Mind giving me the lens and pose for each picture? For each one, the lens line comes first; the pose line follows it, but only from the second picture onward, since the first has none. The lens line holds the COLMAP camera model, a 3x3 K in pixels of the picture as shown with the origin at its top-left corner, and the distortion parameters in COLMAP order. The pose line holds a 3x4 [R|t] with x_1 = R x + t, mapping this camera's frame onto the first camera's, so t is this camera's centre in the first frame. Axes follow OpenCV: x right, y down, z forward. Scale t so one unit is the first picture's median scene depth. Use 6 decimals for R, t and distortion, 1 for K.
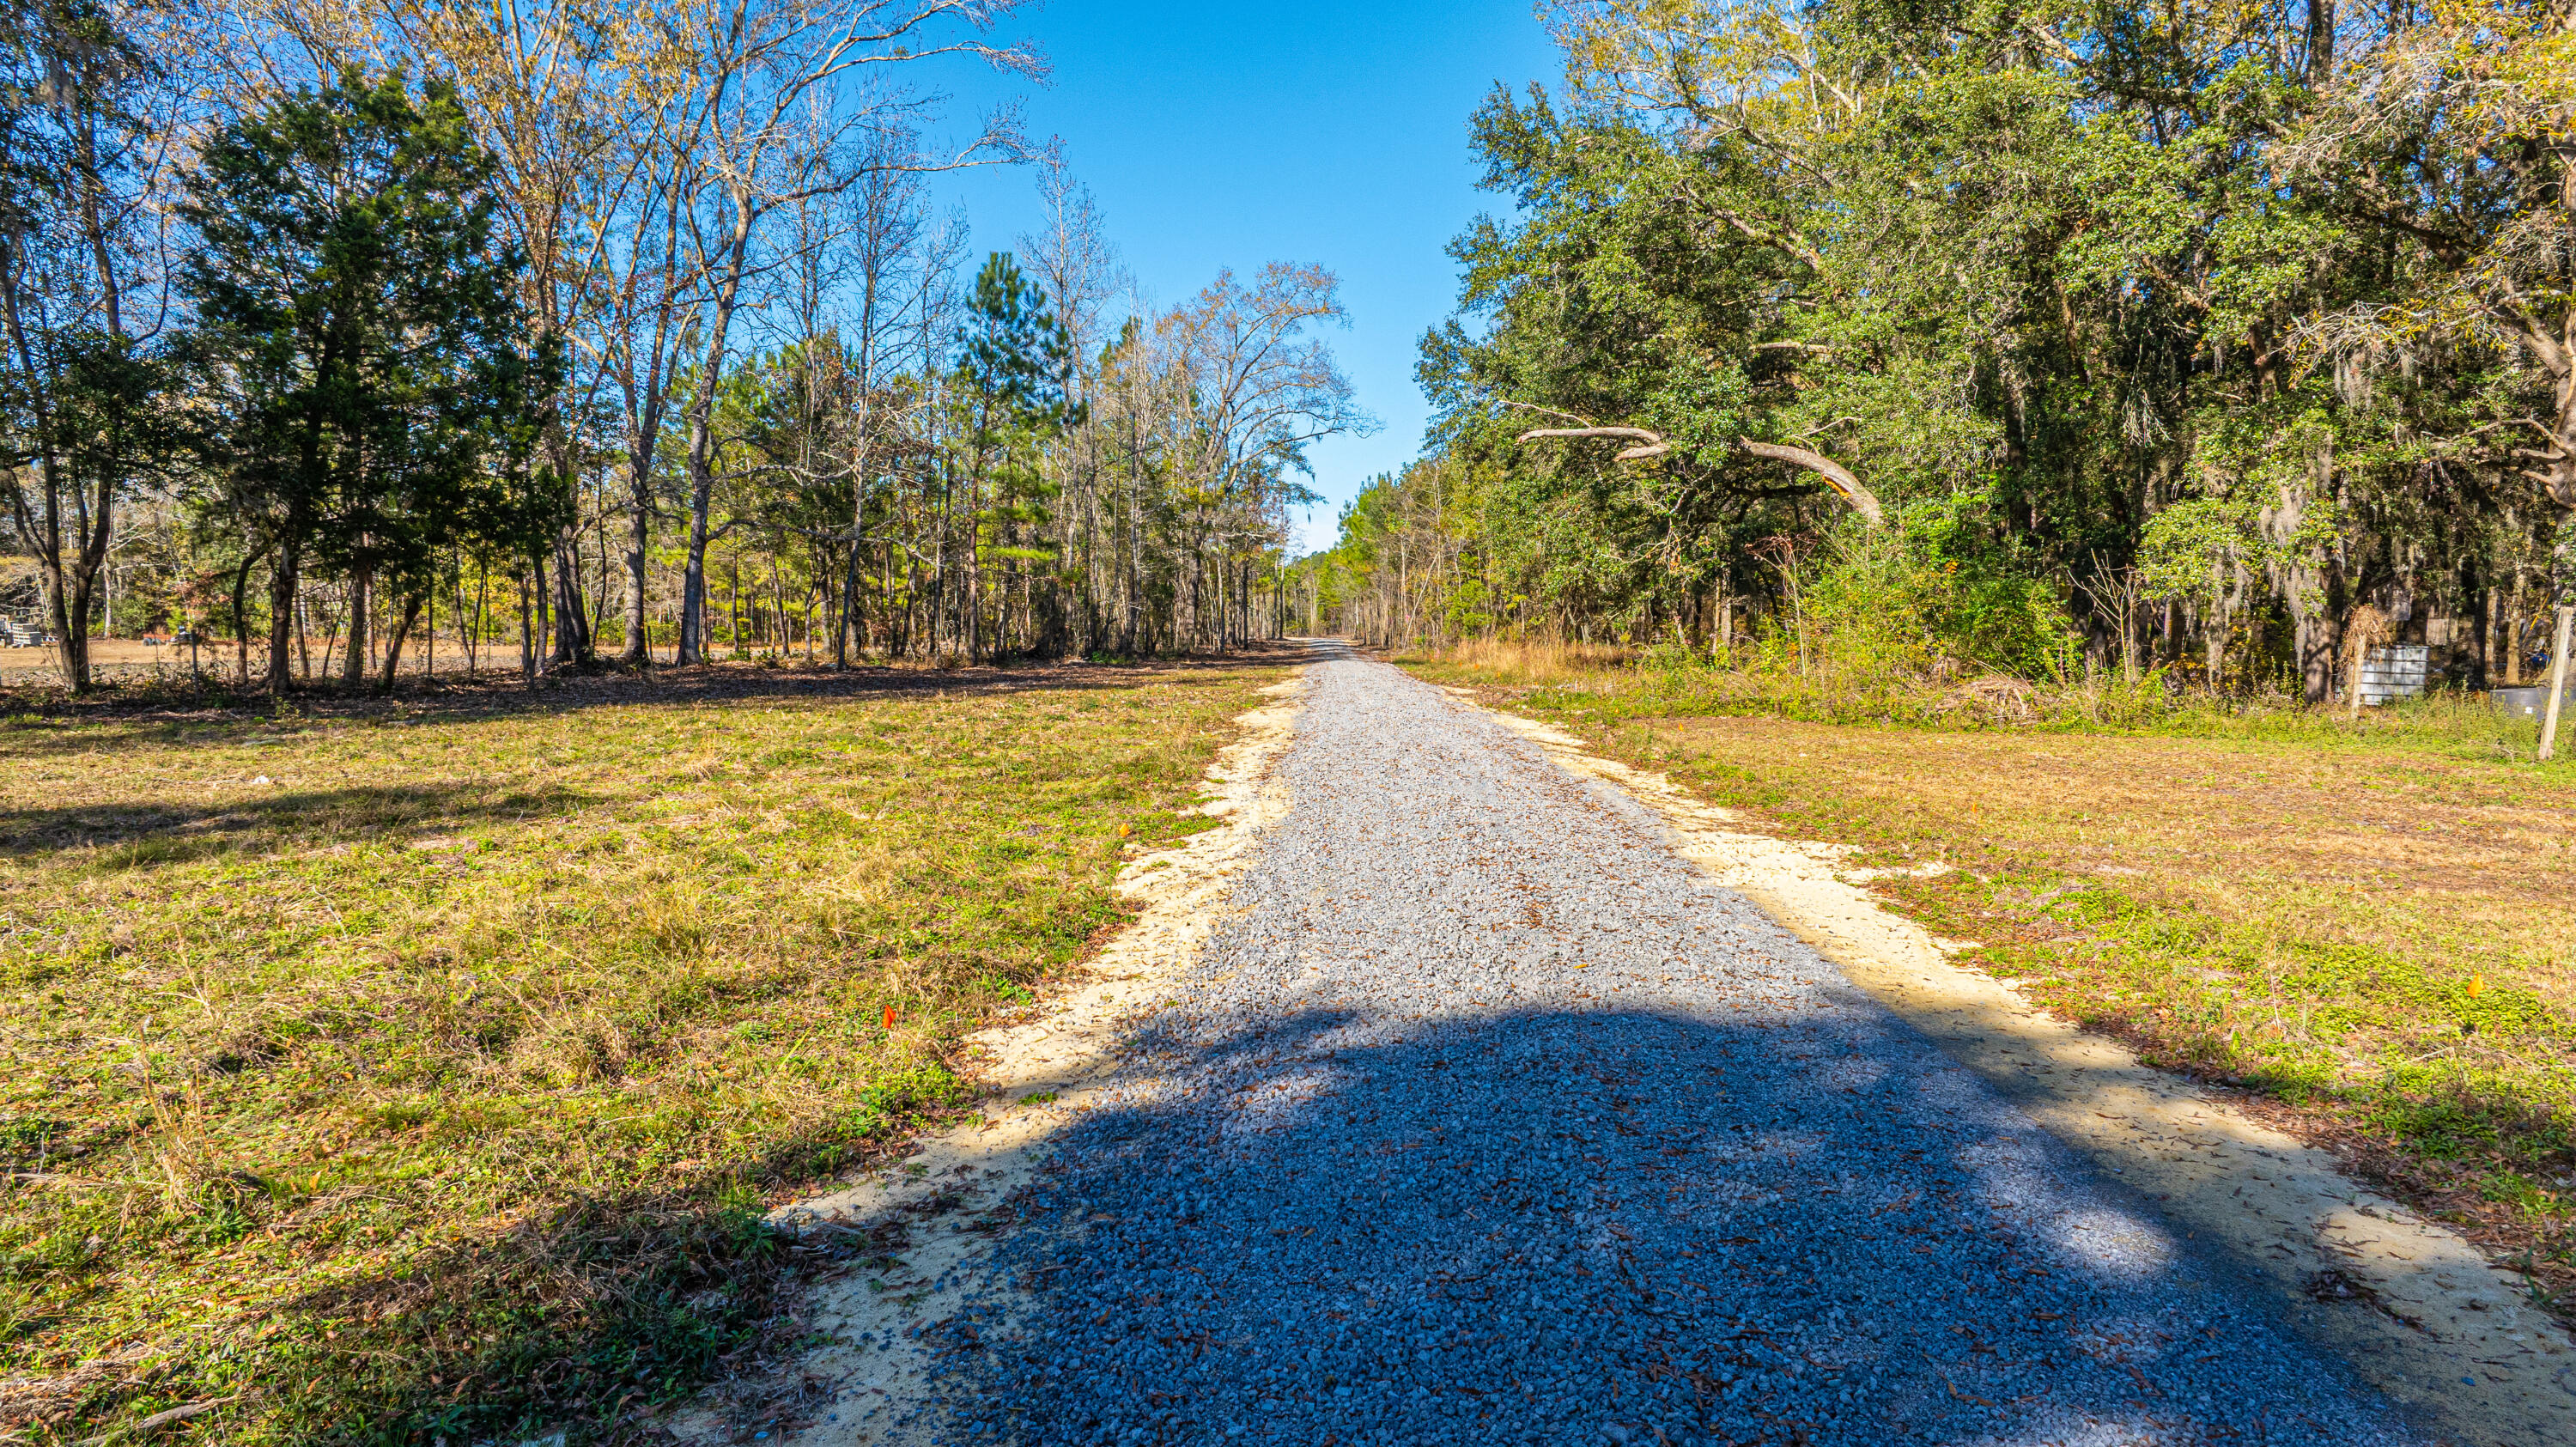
lens RADIAL K [[1814.9, 0, 1294.4], [0, 1814.9, 710.1], [0, 0, 1]] dist [-0.038251, 0.039190]
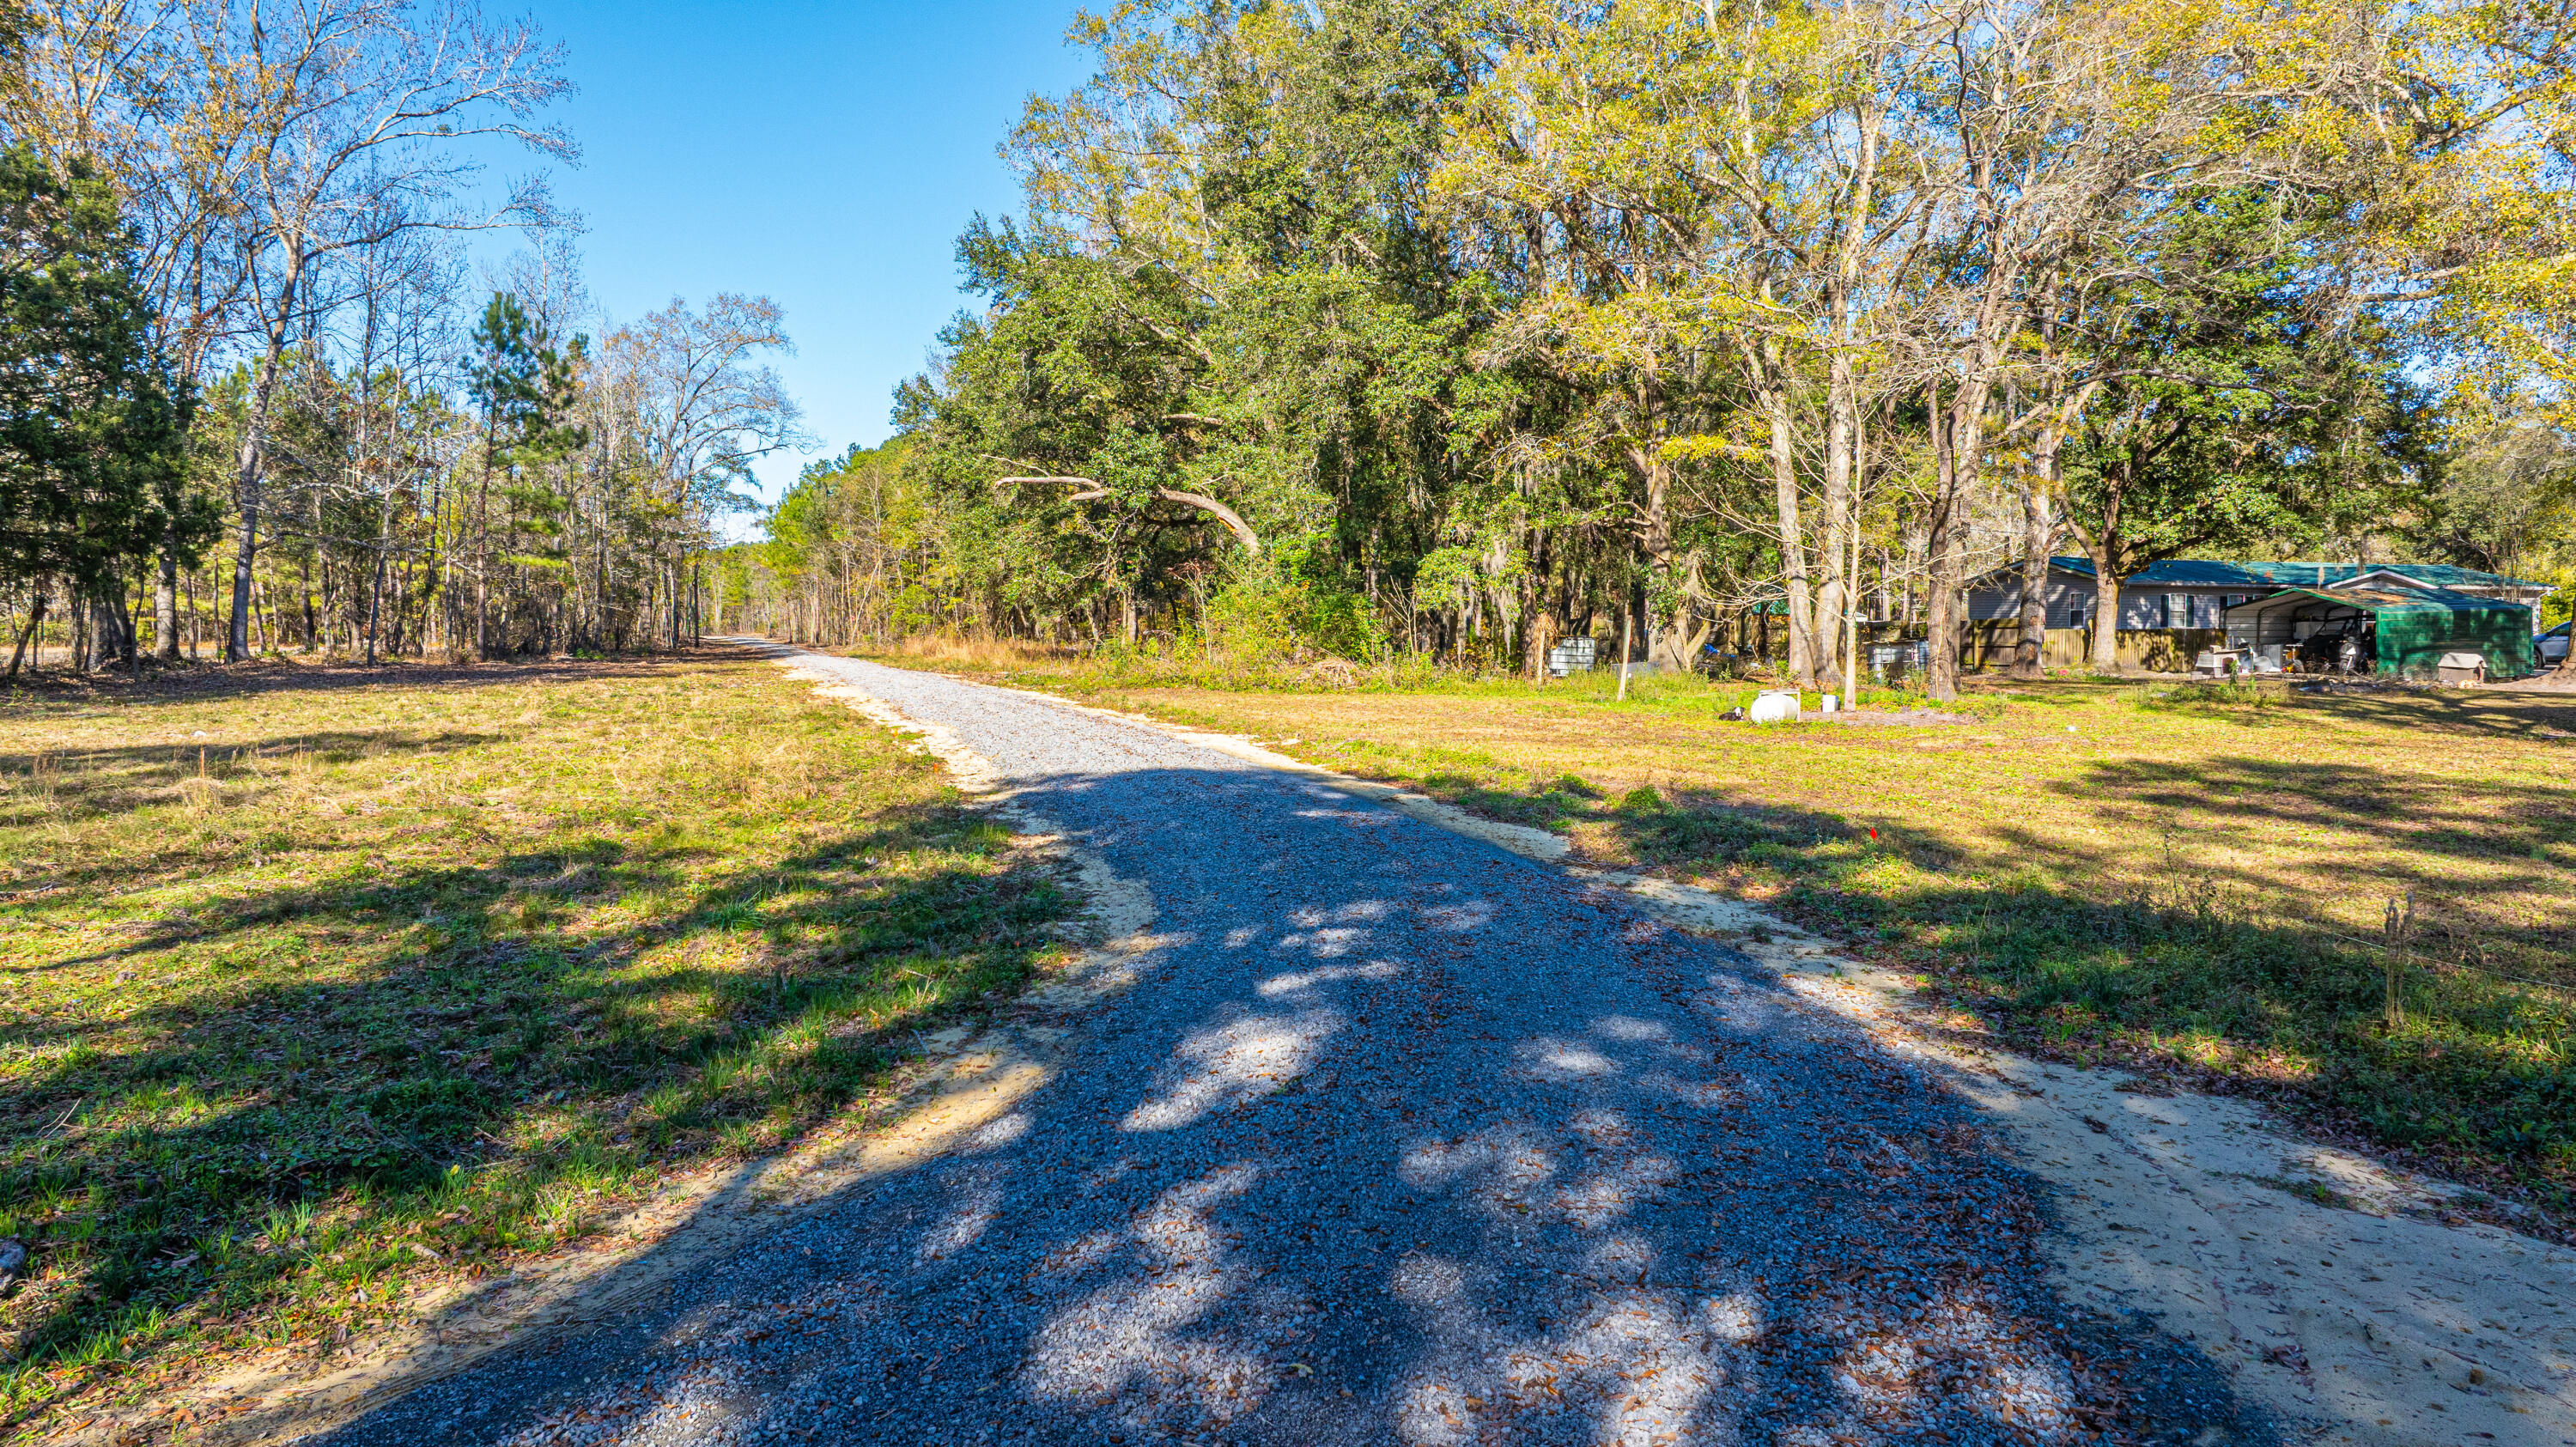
lens RADIAL K [[1814.9, 0, 1283.1], [0, 1814.9, 717.2], [0, 0, 1]] dist [-0.038251, 0.039190]
pose [[0.945901, -0.016314, 0.324046, -0.106284], [0.014669, 0.999864, 0.007517, 0.013123], [-0.324124, -0.002357, 0.946012, -0.310719]]
